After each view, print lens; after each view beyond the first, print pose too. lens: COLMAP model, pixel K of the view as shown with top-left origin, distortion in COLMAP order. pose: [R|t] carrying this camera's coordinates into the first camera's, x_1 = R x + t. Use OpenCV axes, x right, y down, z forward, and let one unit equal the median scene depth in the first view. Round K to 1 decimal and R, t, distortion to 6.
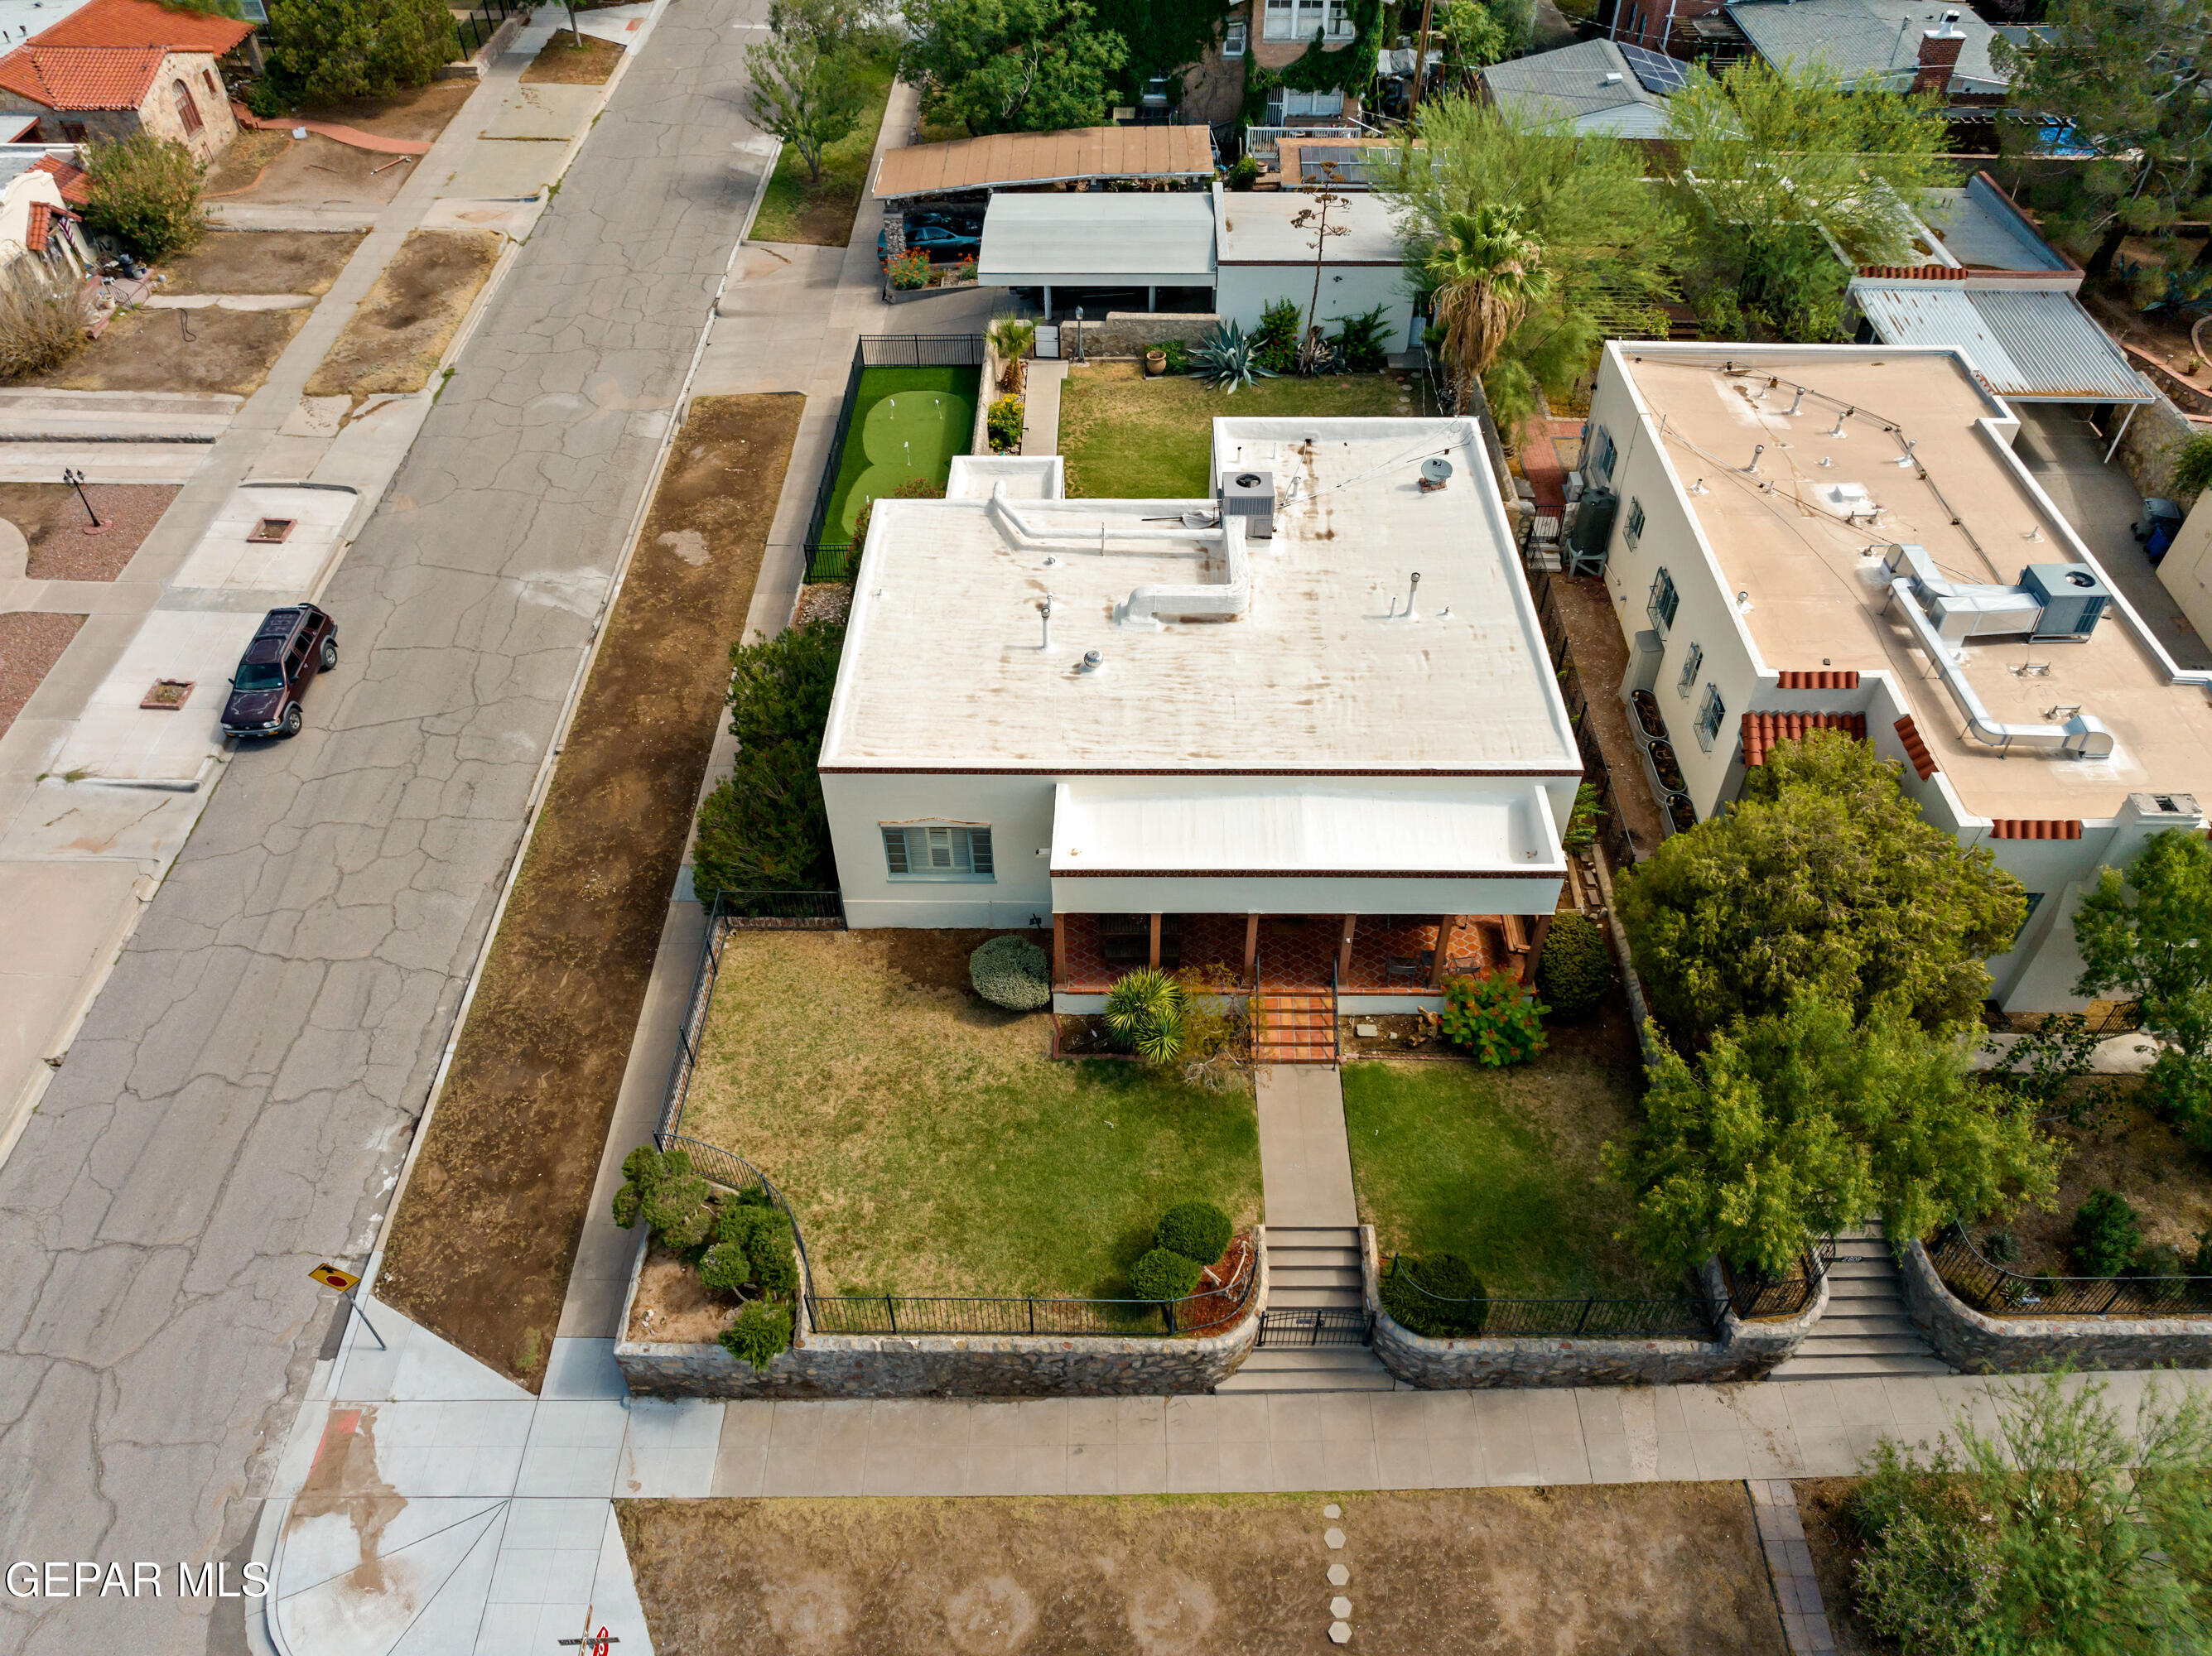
lens RADIAL K [[1555.8, 0, 1110.6], [0, 1555.8, 811.0], [0, 0, 1]] dist [-0.039502, 0.003481]
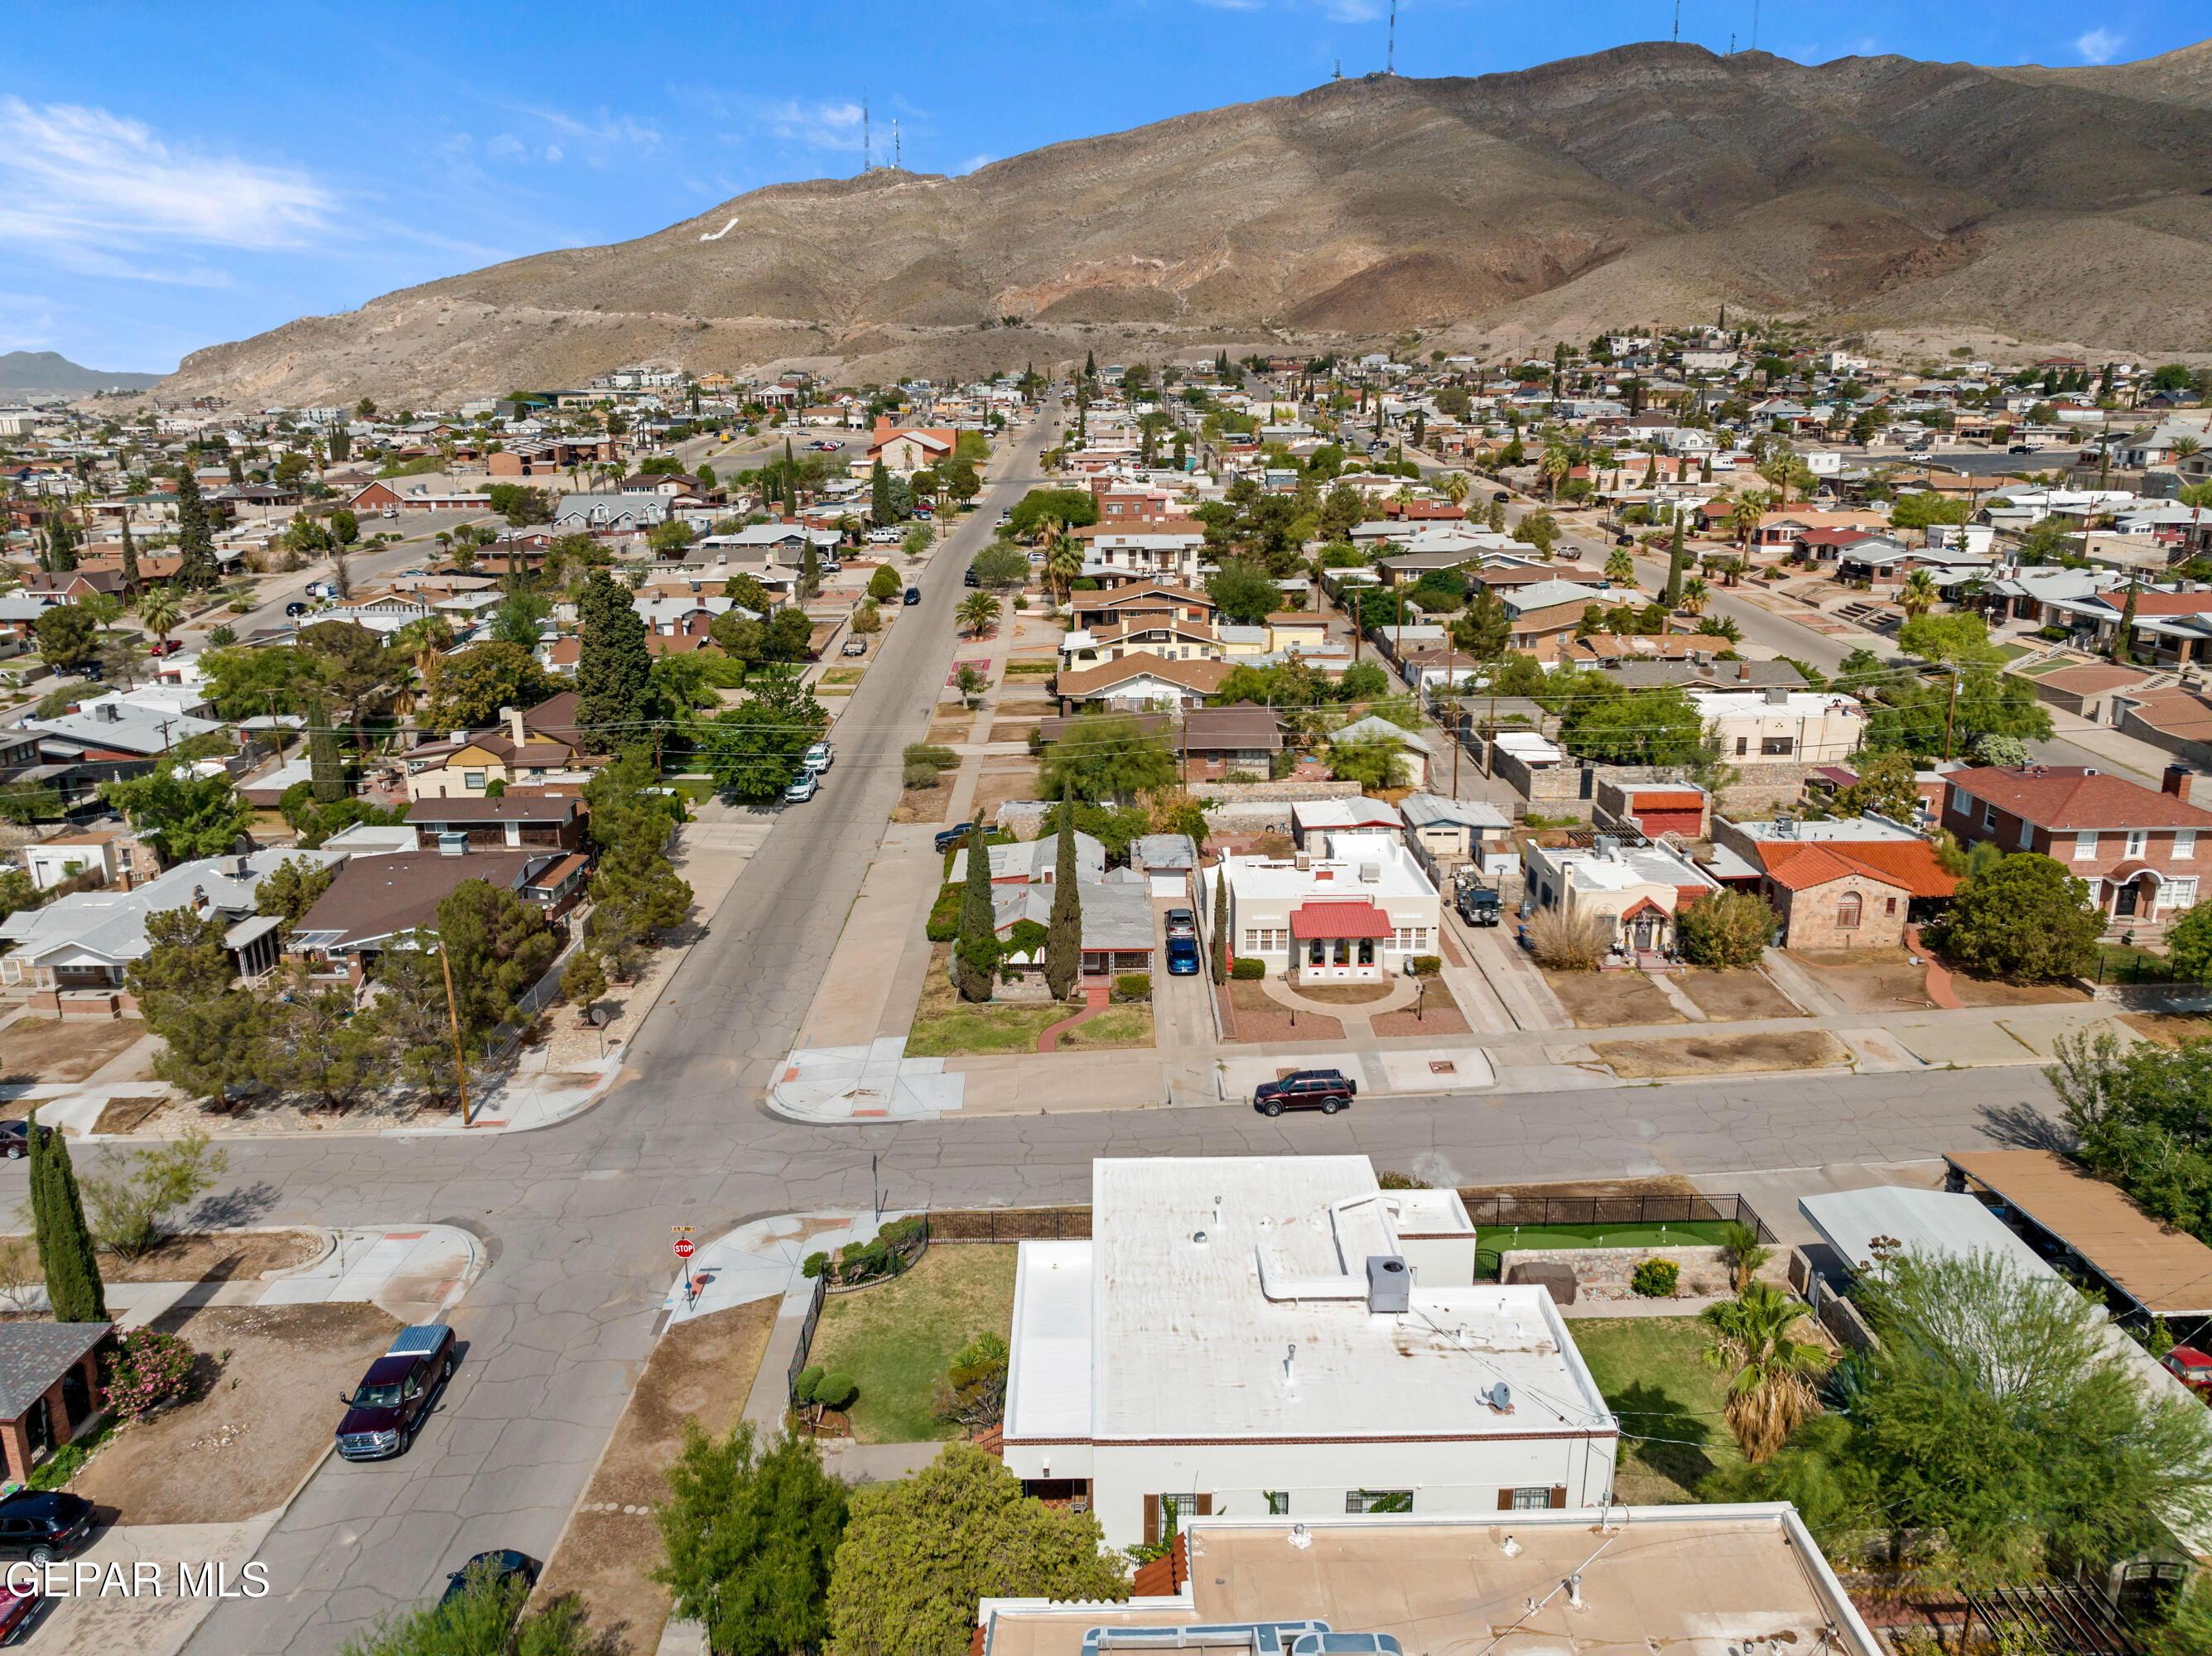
lens RADIAL K [[1550.5, 0, 1110.0], [0, 1550.5, 814.2], [0, 0, 1]] dist [-0.025277, -0.017899]
pose [[0.018726, 0.259512, -0.965558, 1.380633], [-0.694783, 0.697834, 0.174081, -0.608626], [0.718976, 0.667594, 0.193372, 0.414265]]
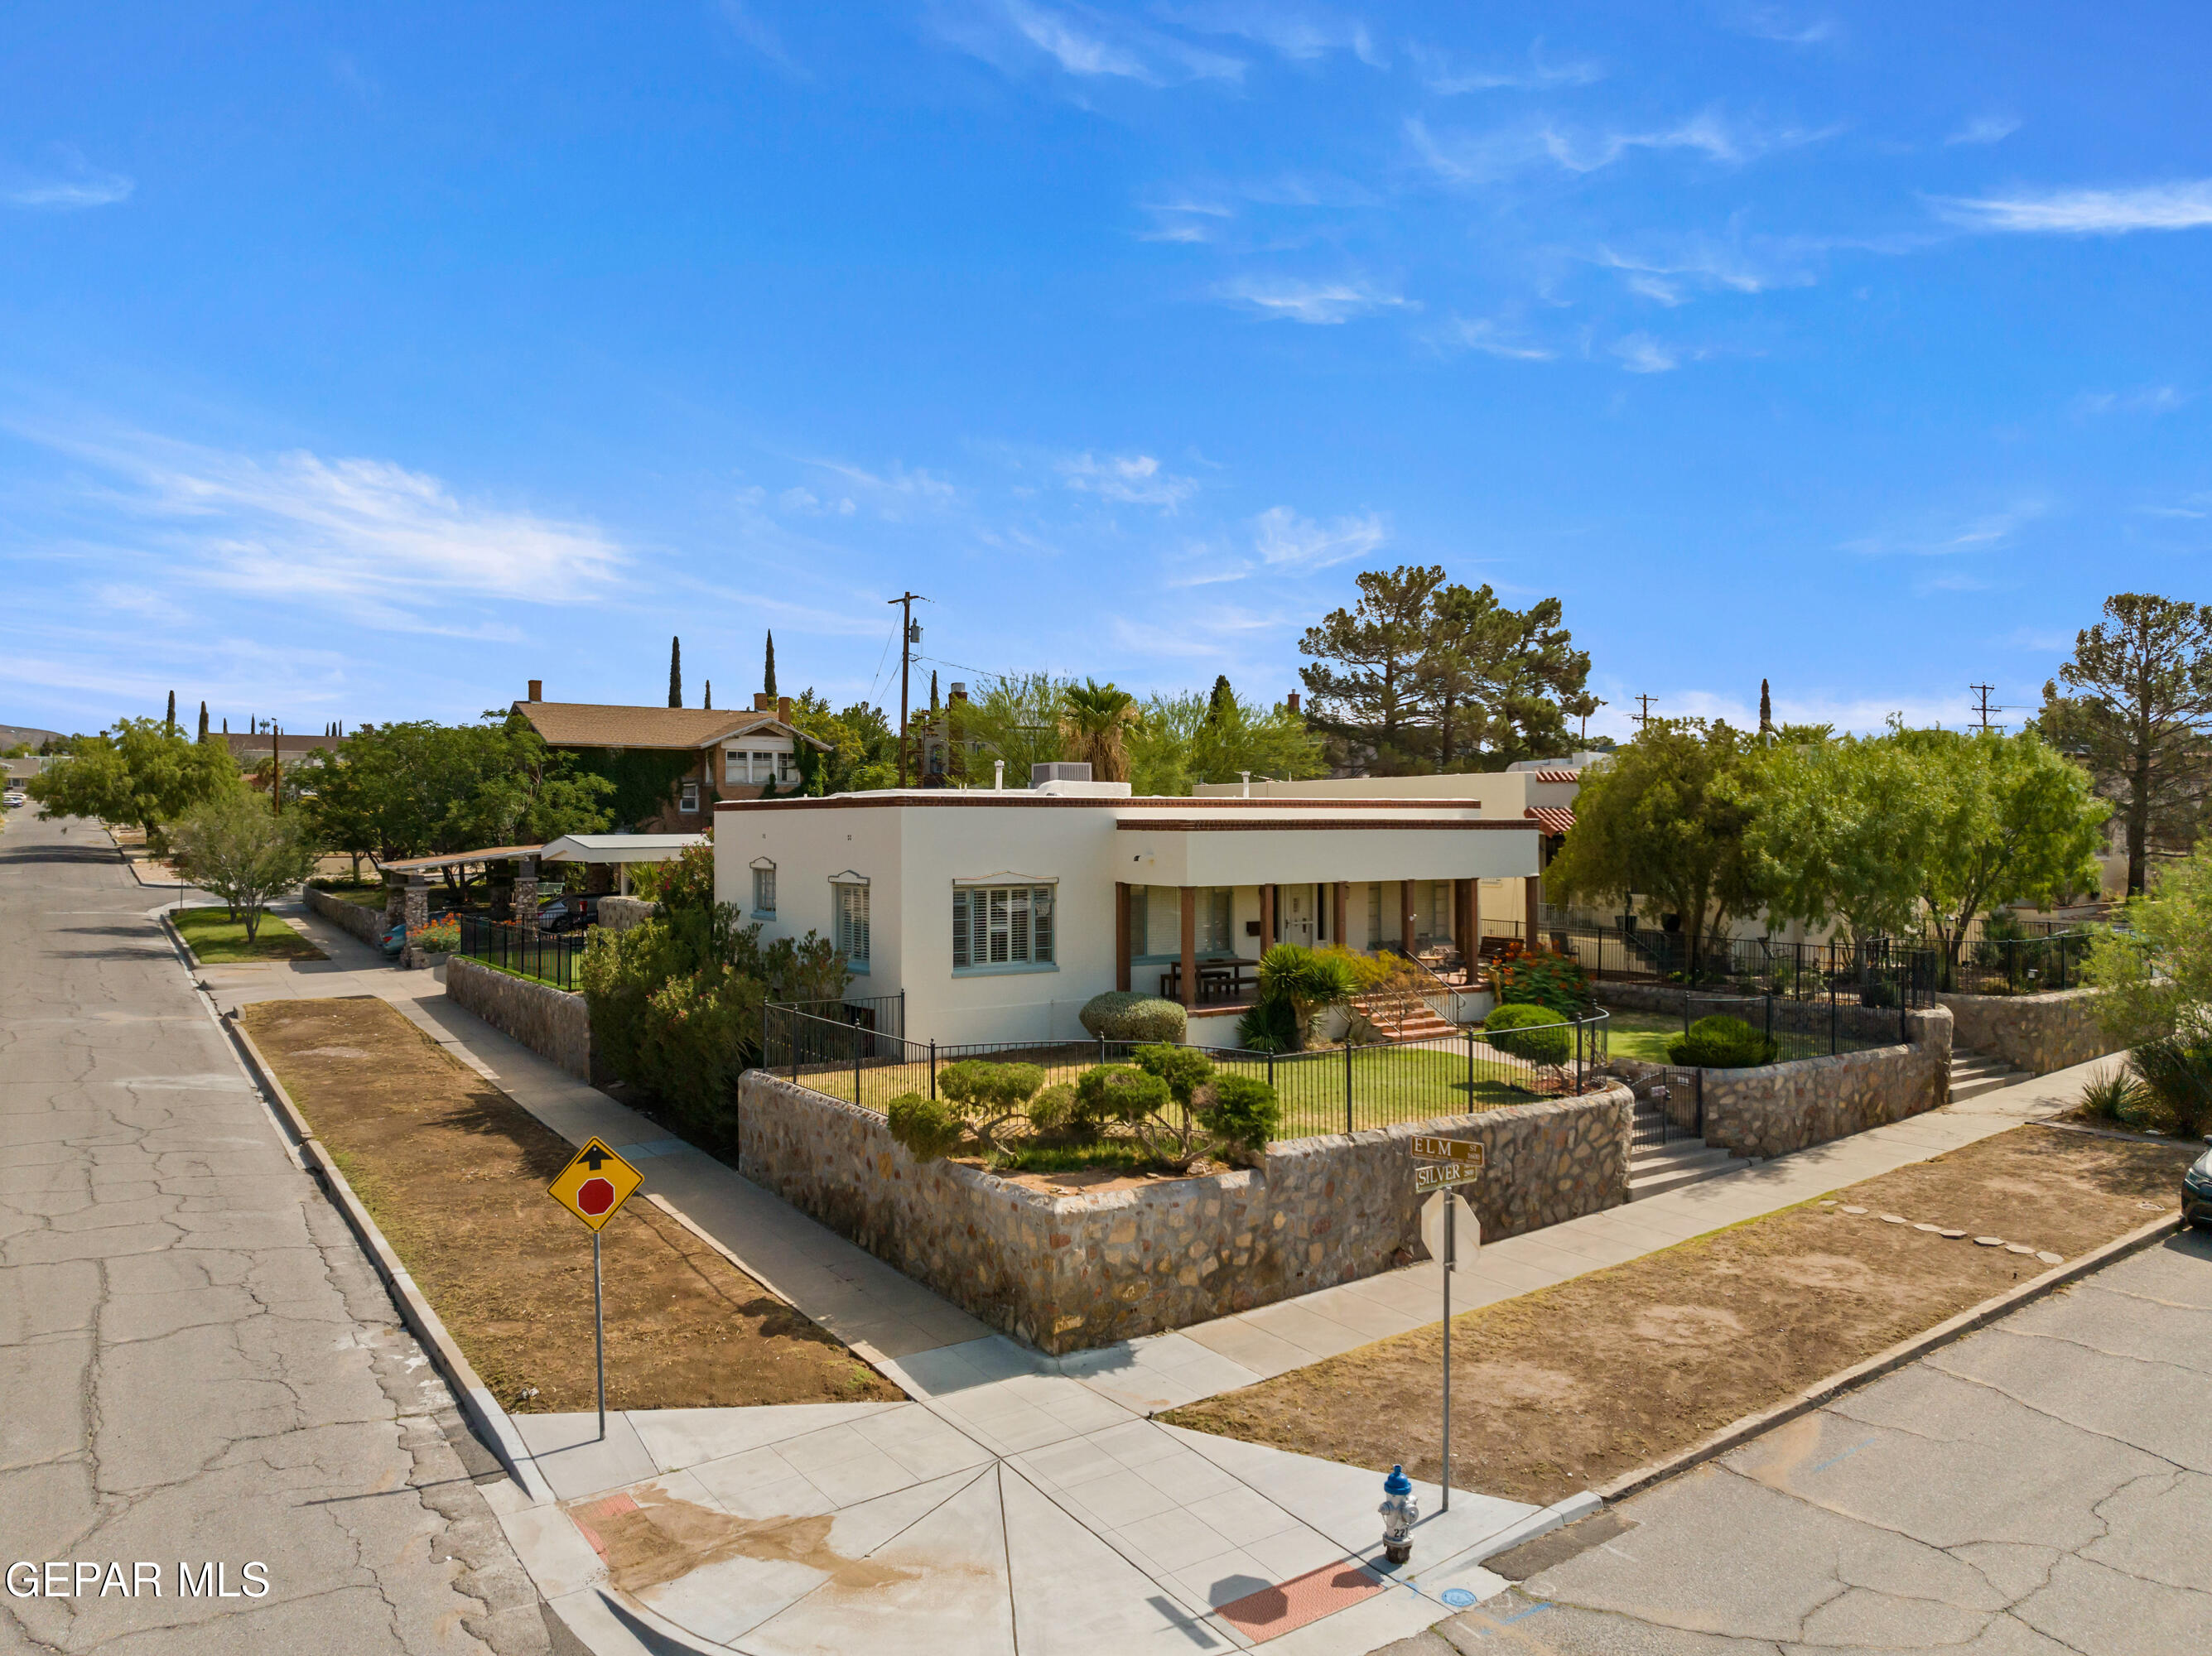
lens RADIAL K [[1567.8, 0, 1110.3], [0, 1567.8, 802.4], [0, 0, 1]] dist [-0.033776, -0.007629]
pose [[0.819347, 0.010437, 0.573203, -0.608887], [0.401789, 0.702748, -0.587120, 0.557551], [-0.408945, 0.711362, 0.571601, 0.422287]]
